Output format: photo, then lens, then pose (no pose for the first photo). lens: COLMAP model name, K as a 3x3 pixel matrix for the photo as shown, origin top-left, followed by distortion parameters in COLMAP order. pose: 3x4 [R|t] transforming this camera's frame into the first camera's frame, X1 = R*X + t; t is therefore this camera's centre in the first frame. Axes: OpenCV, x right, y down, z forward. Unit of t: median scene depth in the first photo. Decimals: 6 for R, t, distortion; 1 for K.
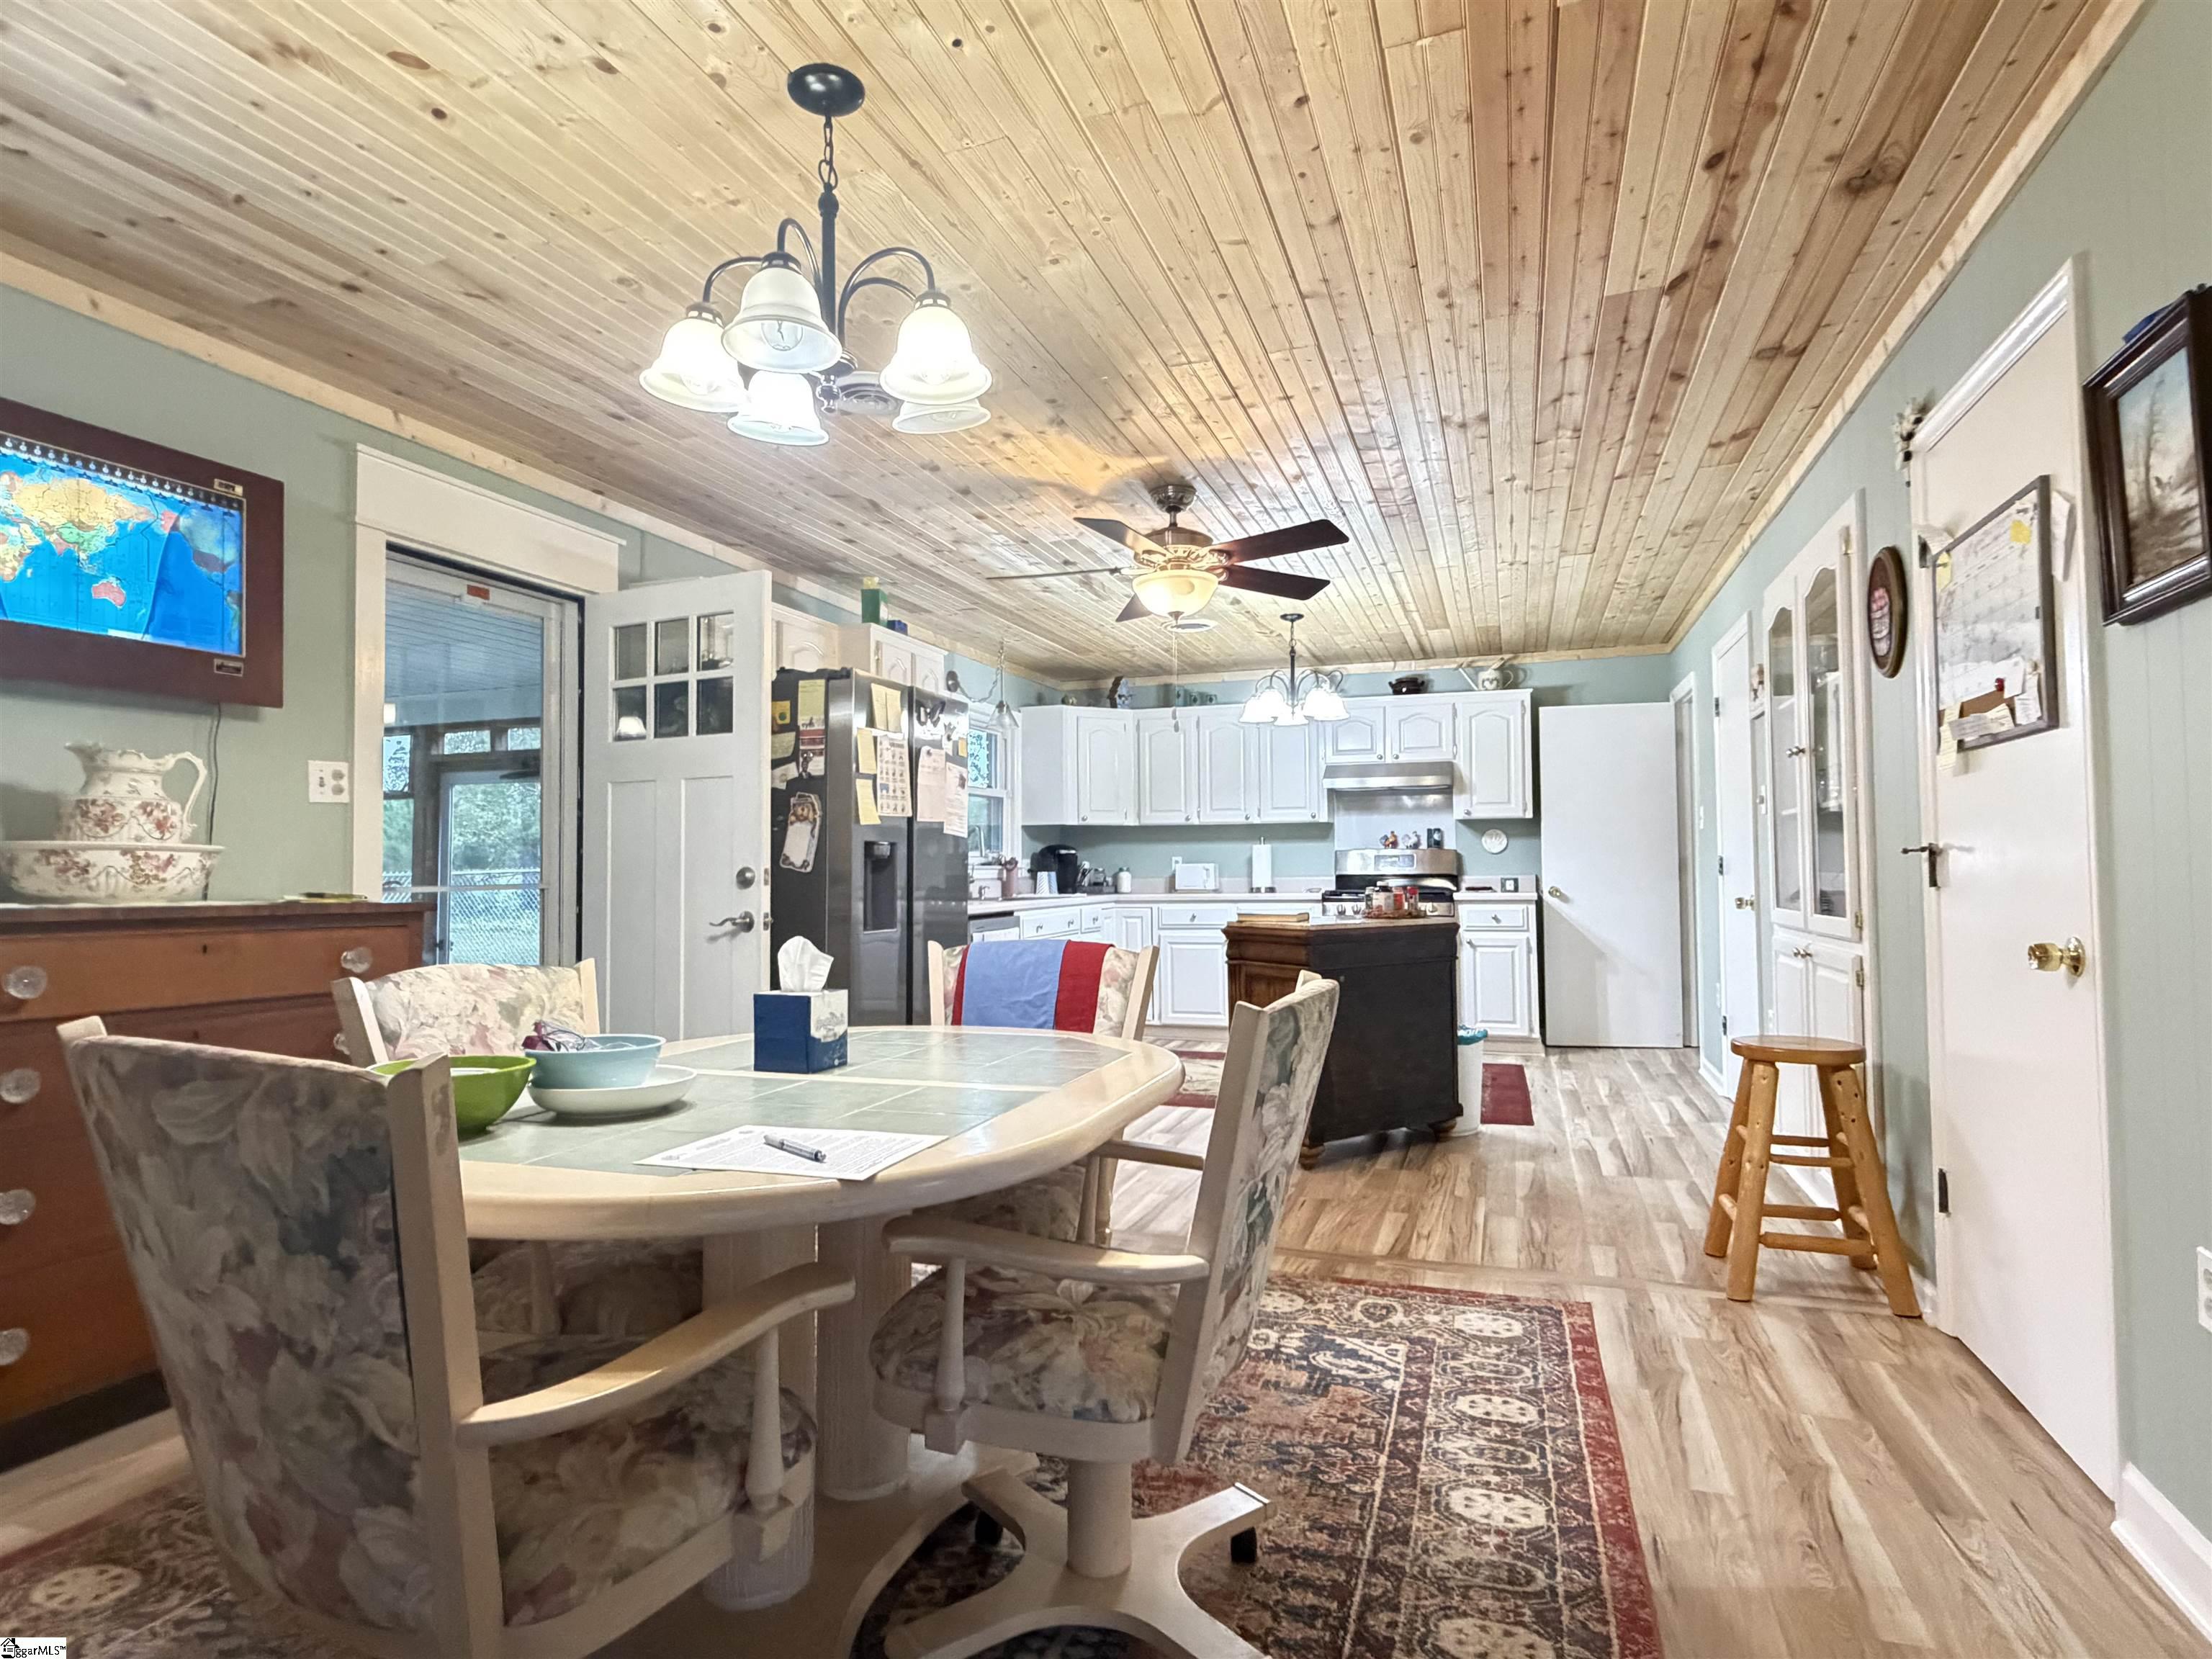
lens RADIAL K [[1190.2, 0, 1101.4], [0, 1190.2, 833.6], [0, 0, 1]] dist [0.000540, 0.000262]
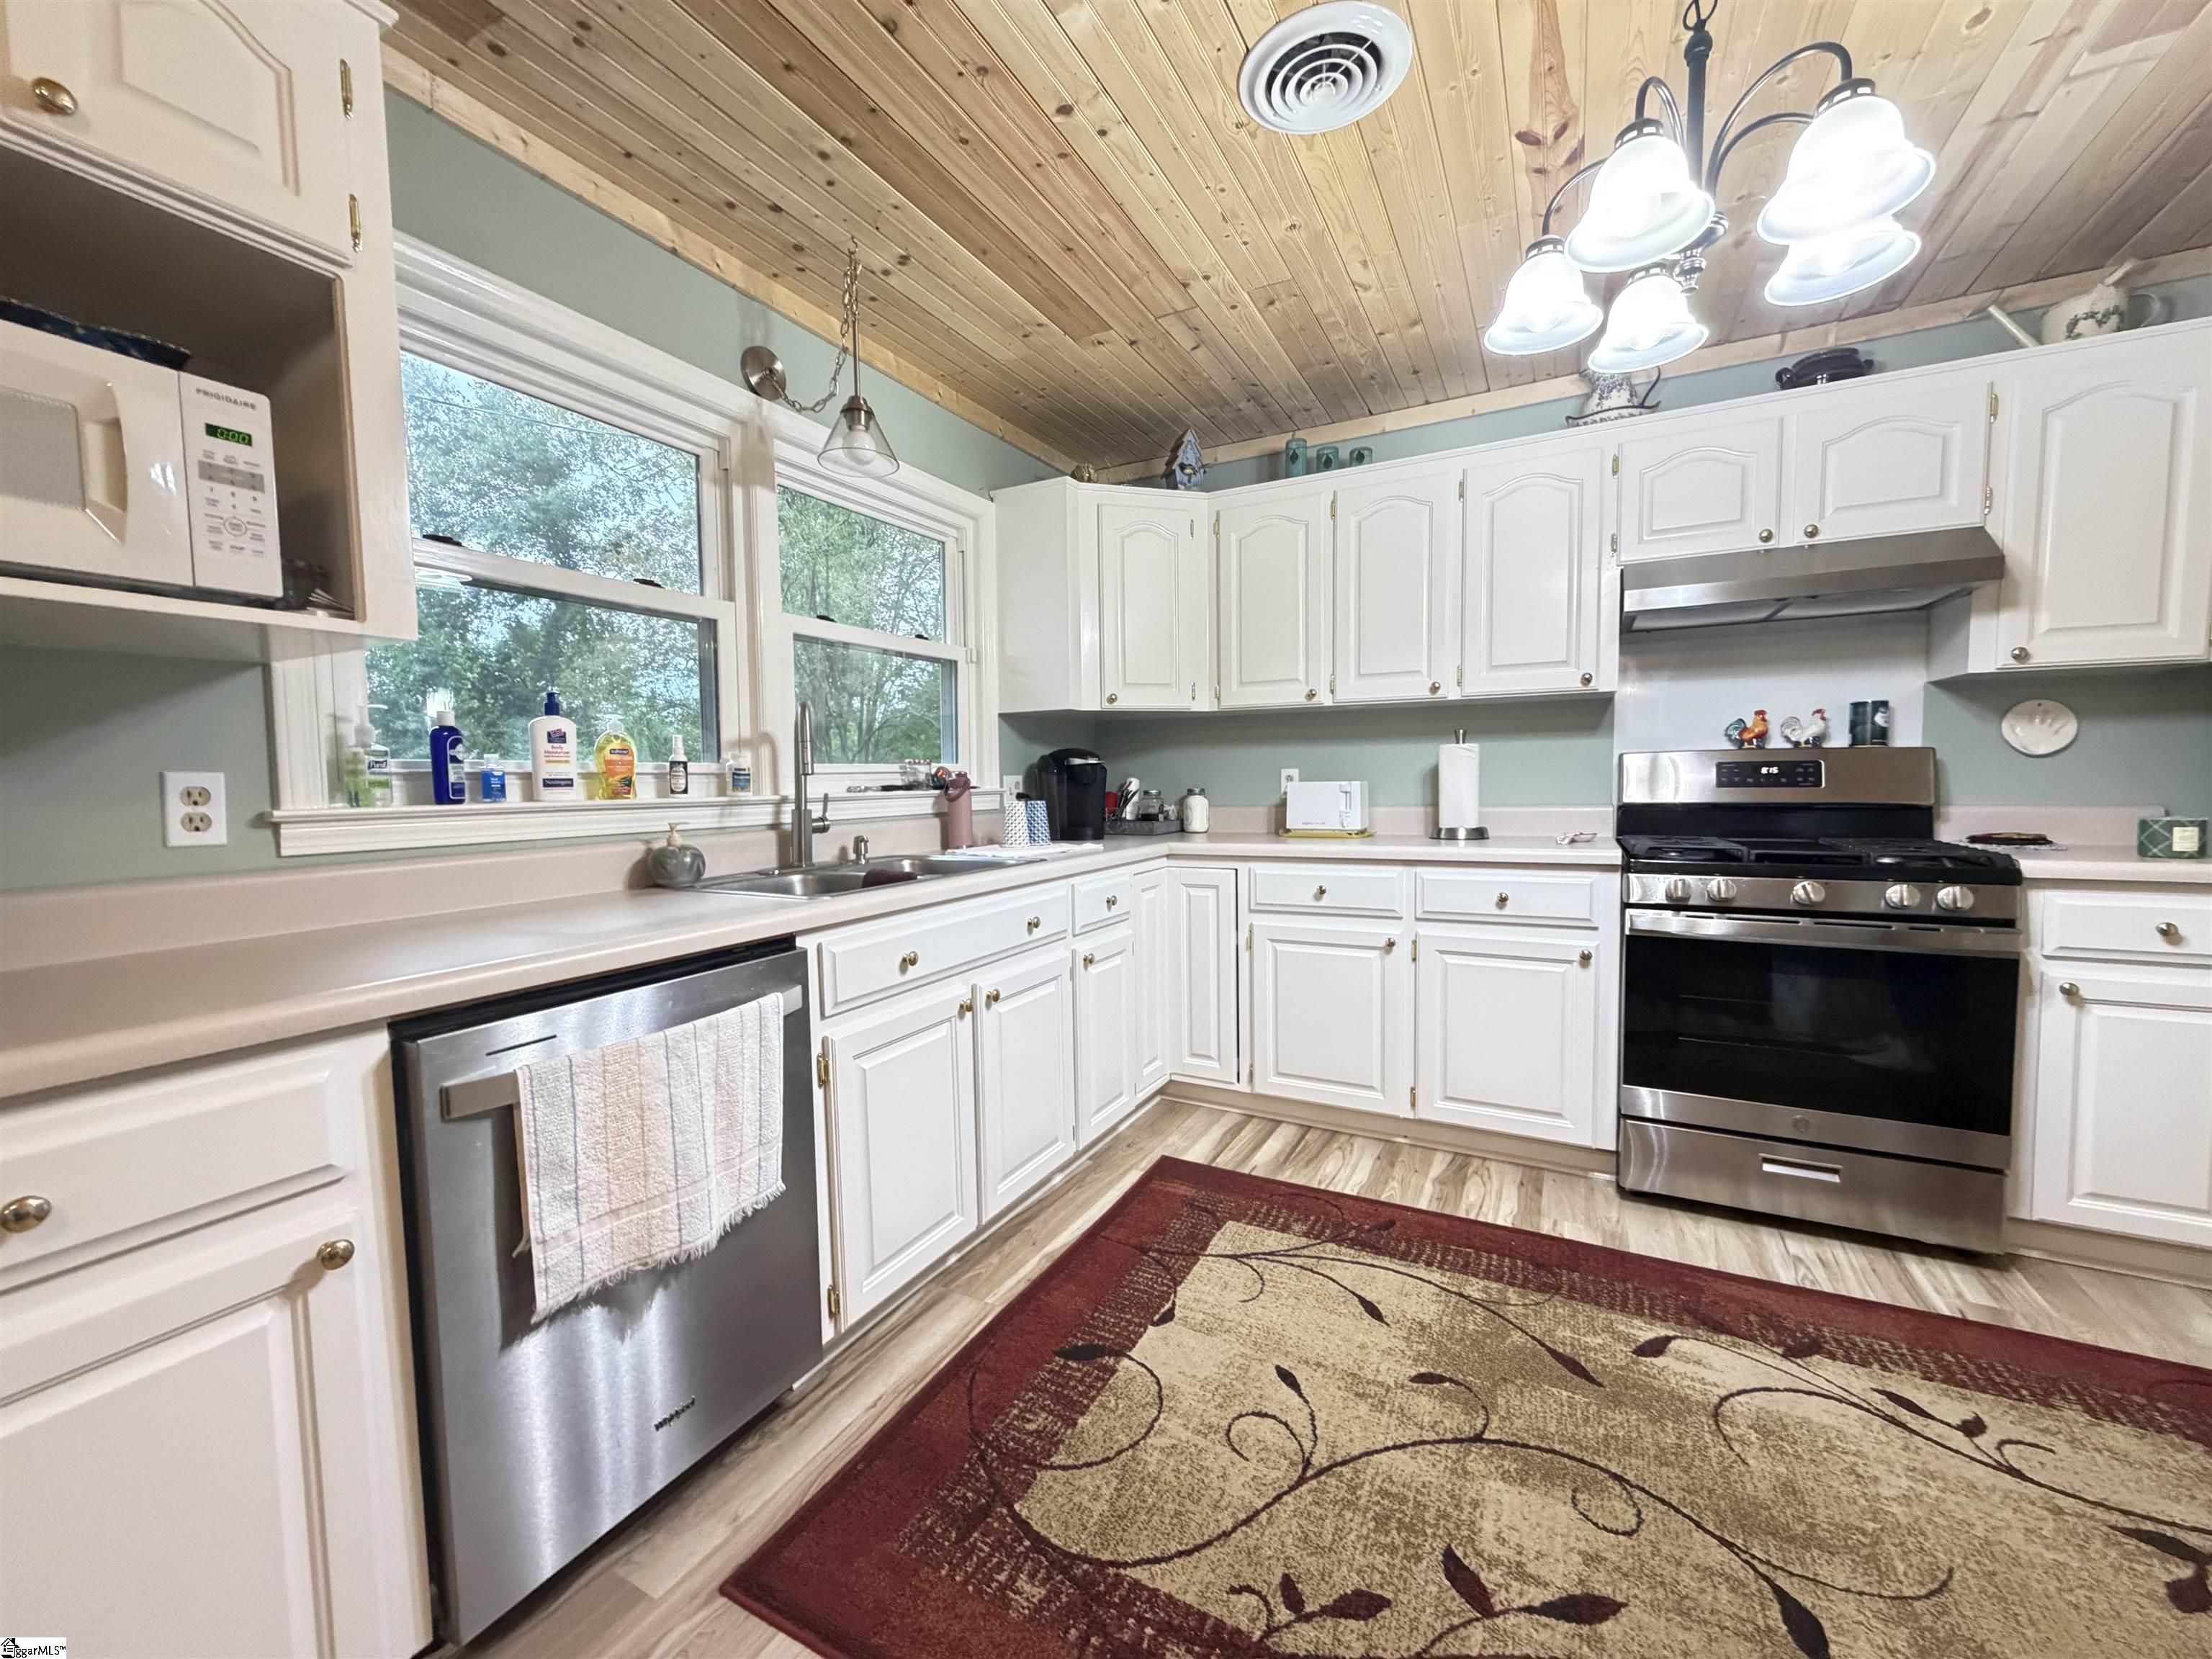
lens RADIAL K [[877.1, 0, 1113.5], [0, 877.1, 828.4], [0, 0, 1]] dist [0.001397, 0.000084]
pose [[0.988567, 0.003750, -0.150734, 0.046919], [0.009902, 0.995918, 0.089715, 0.010390], [0.150455, -0.090182, 0.984495, 0.624755]]
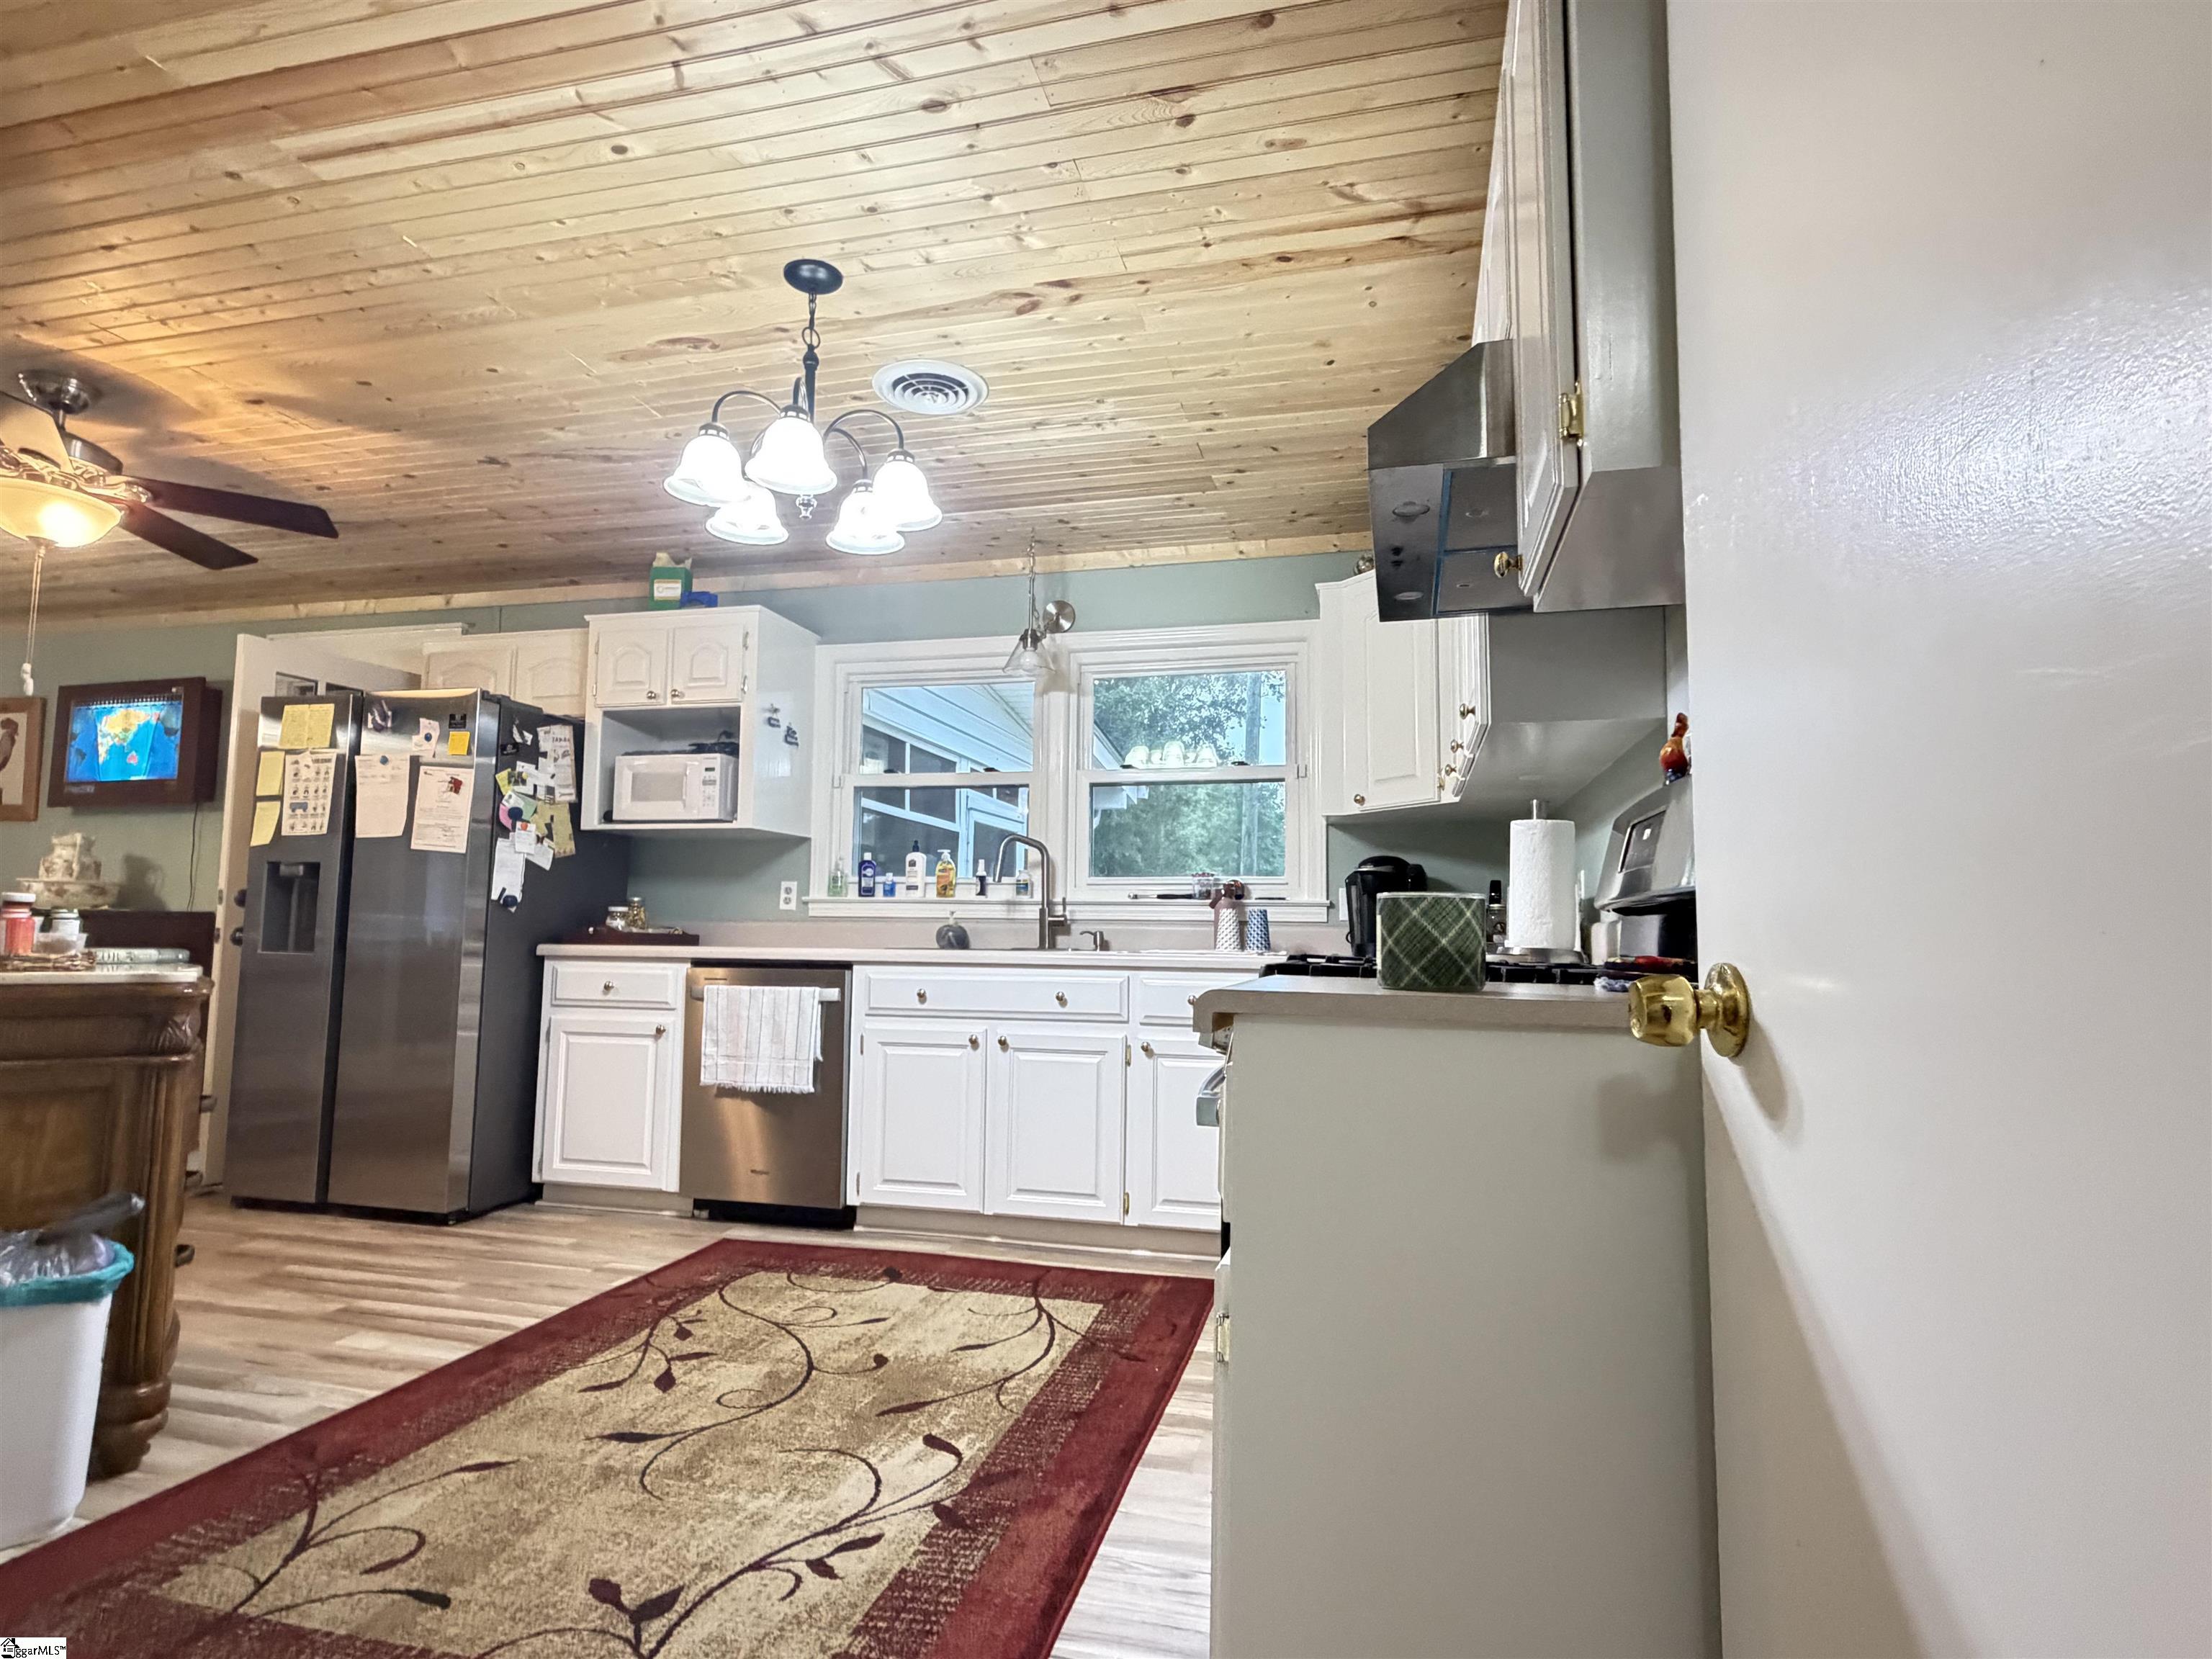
lens RADIAL K [[1190.2, 0, 1101.4], [0, 1190.2, 833.6], [0, 0, 1]] dist [0.000540, 0.000262]
pose [[0.085234, -0.077504, -0.993342, 0.474397], [0.014810, 0.996958, -0.076516, 0.038262], [0.996251, -0.008189, 0.086123, 0.881075]]
